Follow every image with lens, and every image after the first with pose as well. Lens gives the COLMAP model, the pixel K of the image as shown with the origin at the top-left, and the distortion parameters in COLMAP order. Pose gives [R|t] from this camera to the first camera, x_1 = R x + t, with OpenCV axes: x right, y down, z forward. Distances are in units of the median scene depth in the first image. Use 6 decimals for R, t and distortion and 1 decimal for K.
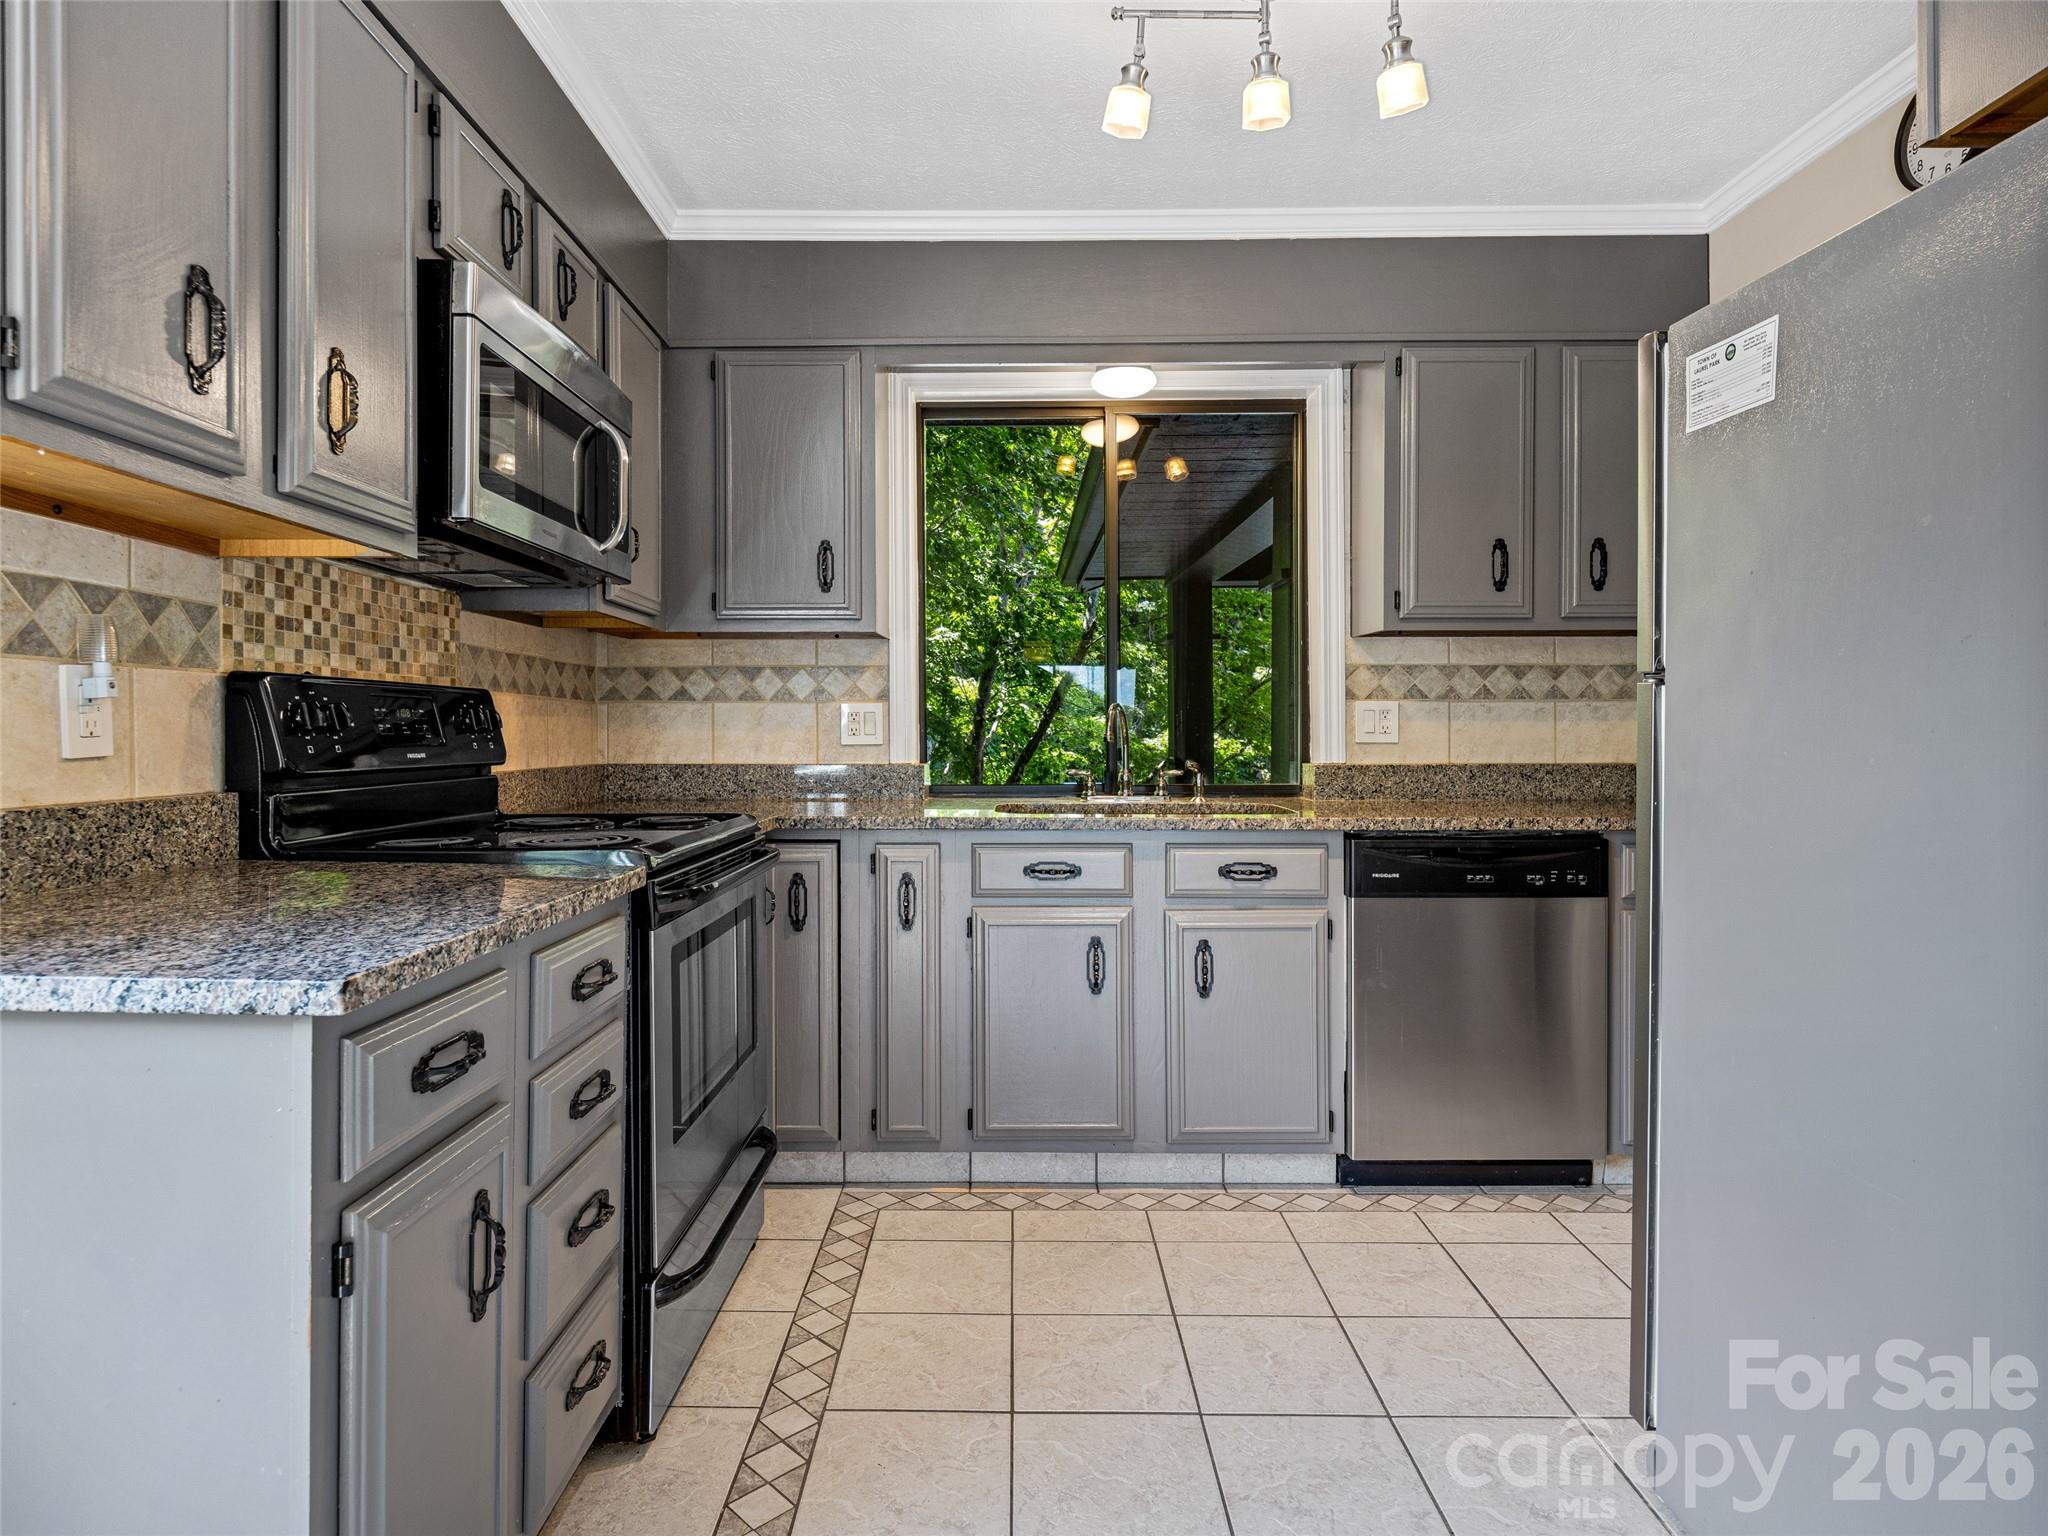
lens RADIAL K [[1160.5, 0, 980.5], [0, 1160.5, 725.5], [0, 0, 1]] dist [-0.006363, -0.001081]
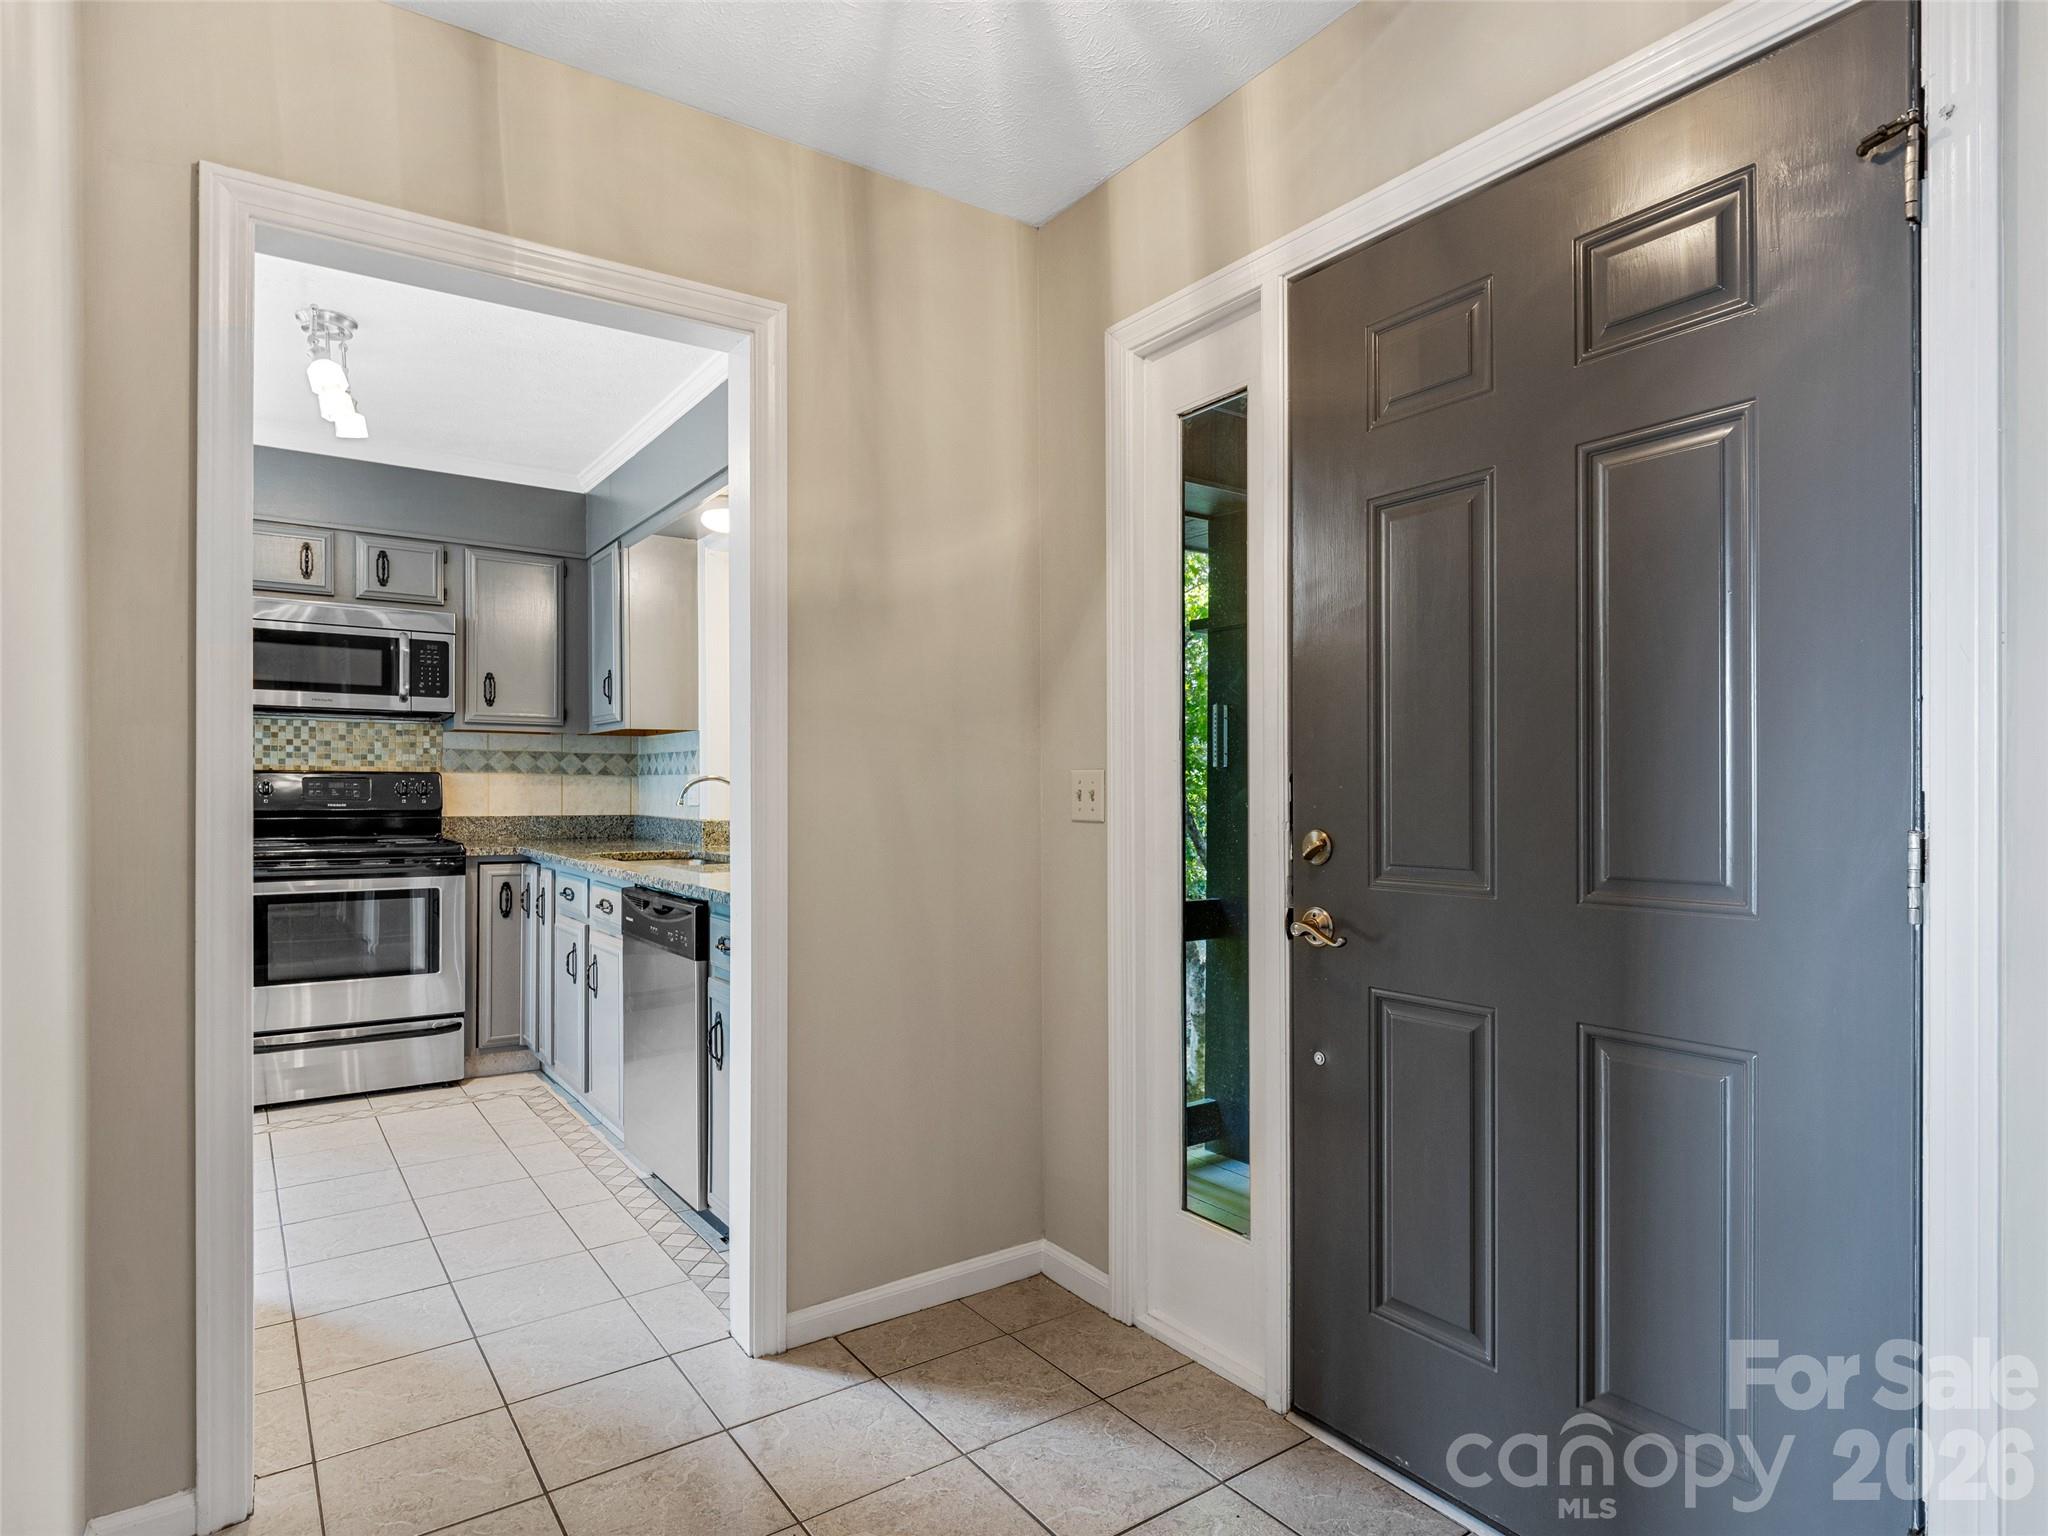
lens RADIAL K [[1120.6, 0, 1003.5], [0, 1120.6, 798.5], [0, 0, 1]] dist [-0.011414, 0.000798]
pose [[0.570350, 0.003448, -0.821394, 2.013432], [0.000740, 0.999989, 0.004712, 0.005241], [0.821401, -0.003295, 0.570341, 0.876573]]
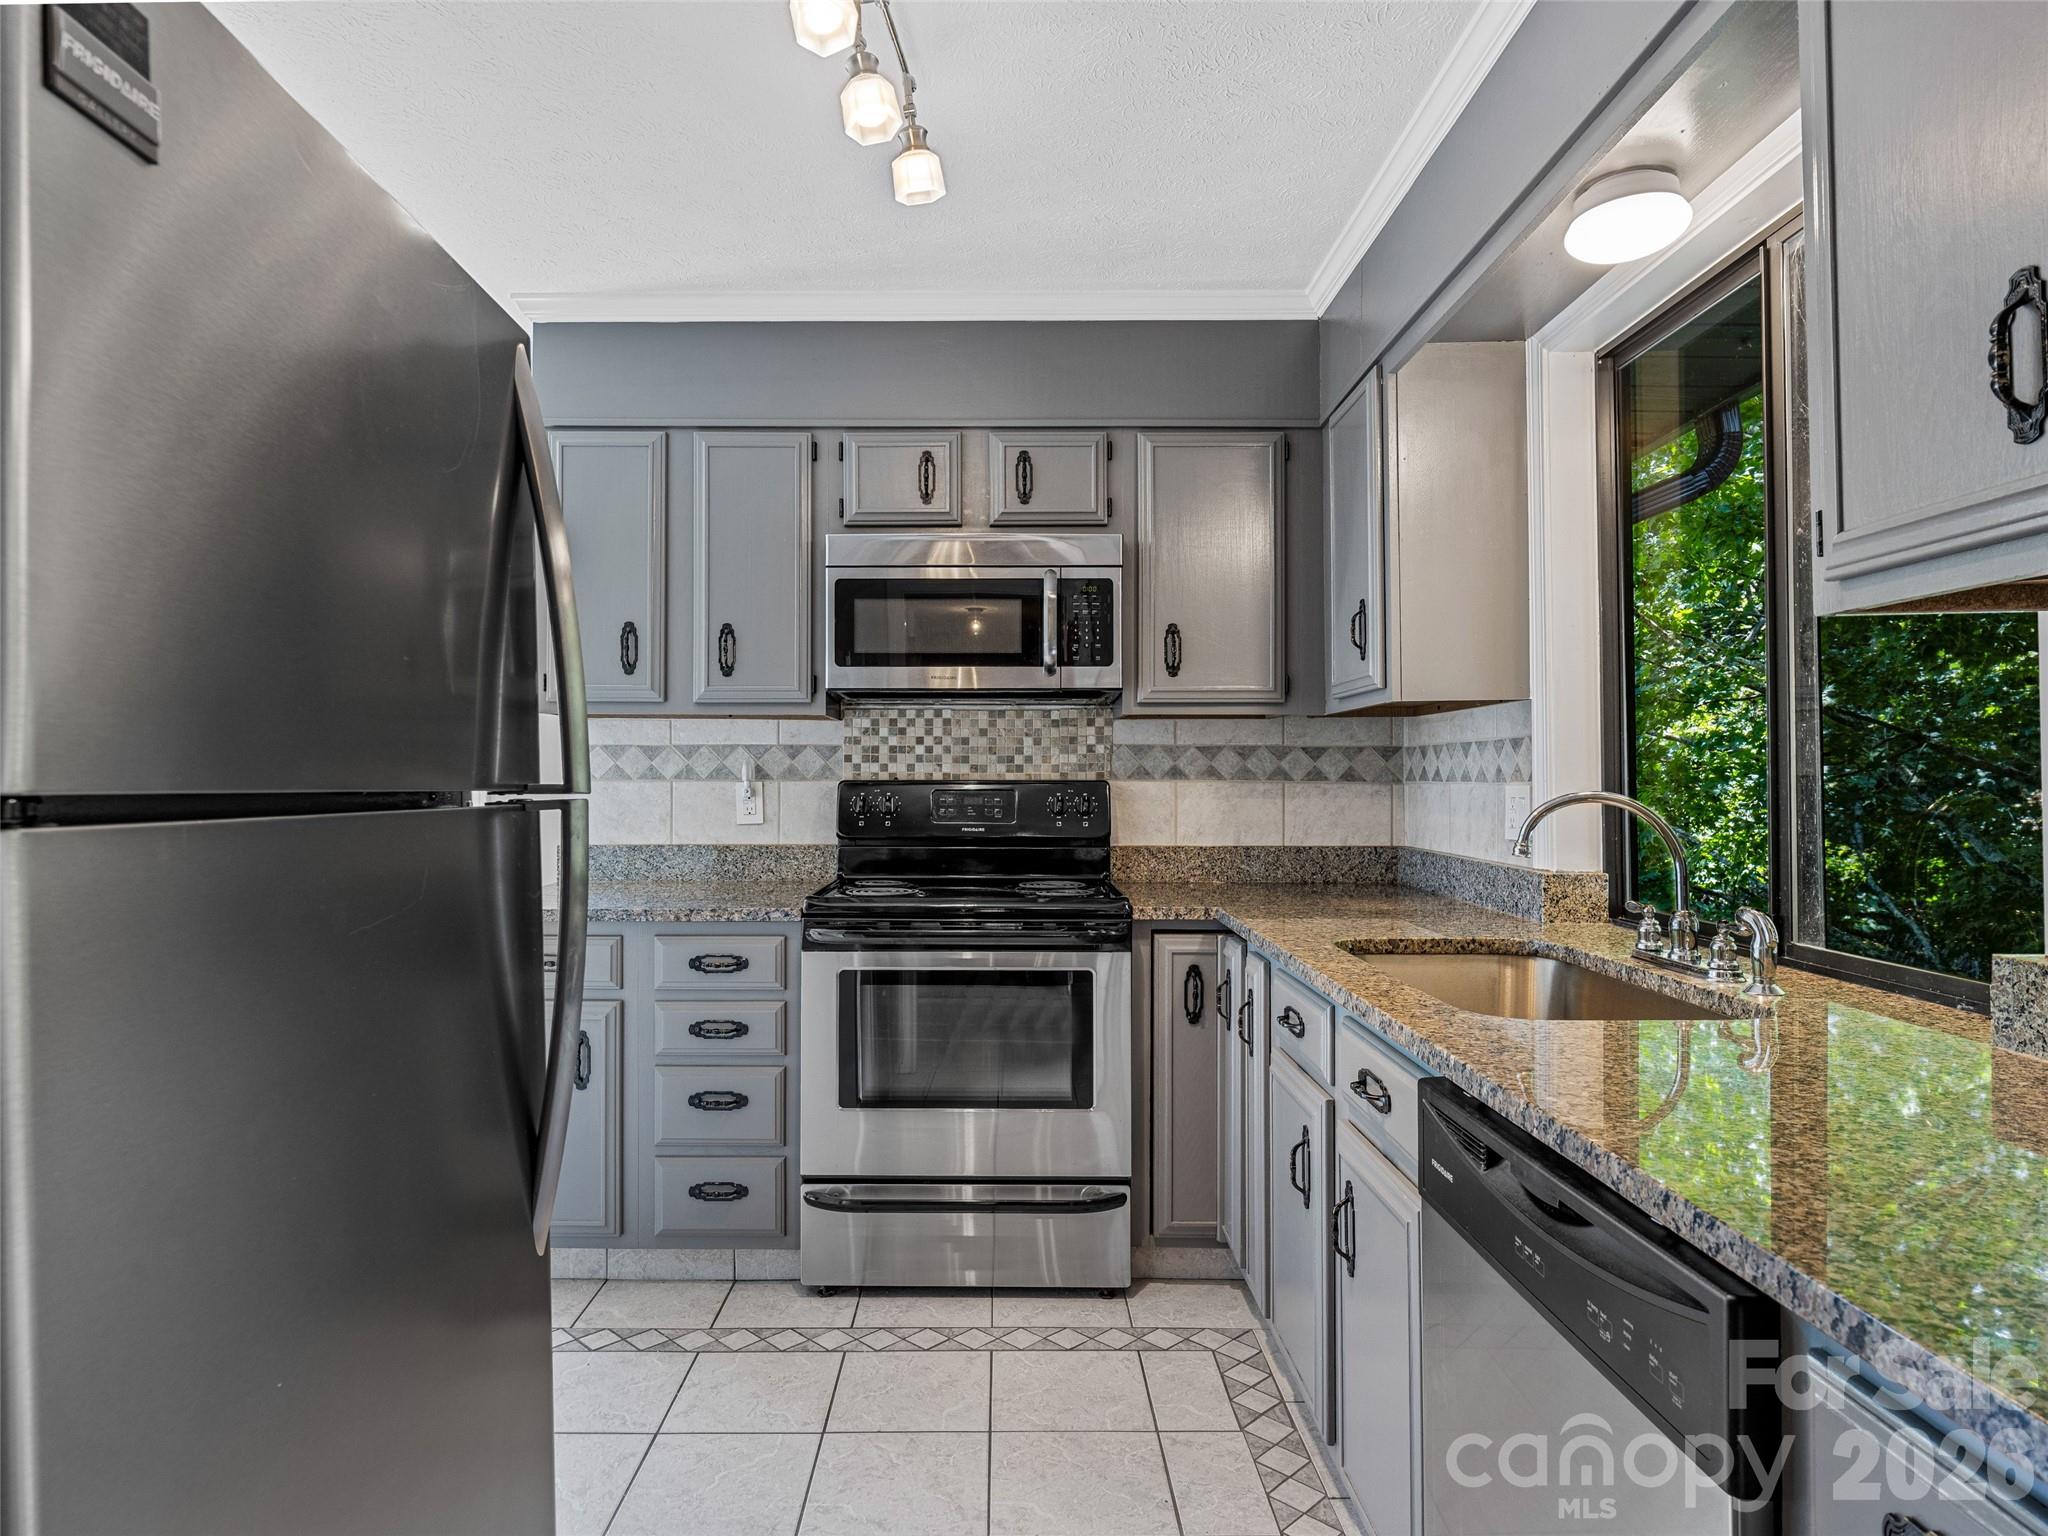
lens RADIAL K [[1207.0, 0, 1008.7], [0, 1207.0, 771.6], [0, 0, 1]] dist [0.019743, 0.000021]
pose [[0.003902, -0.012498, -0.999914, 1.126150], [0.004221, 0.999913, -0.012482, -0.030524], [0.999983, -0.004172, 0.003954, 1.091719]]
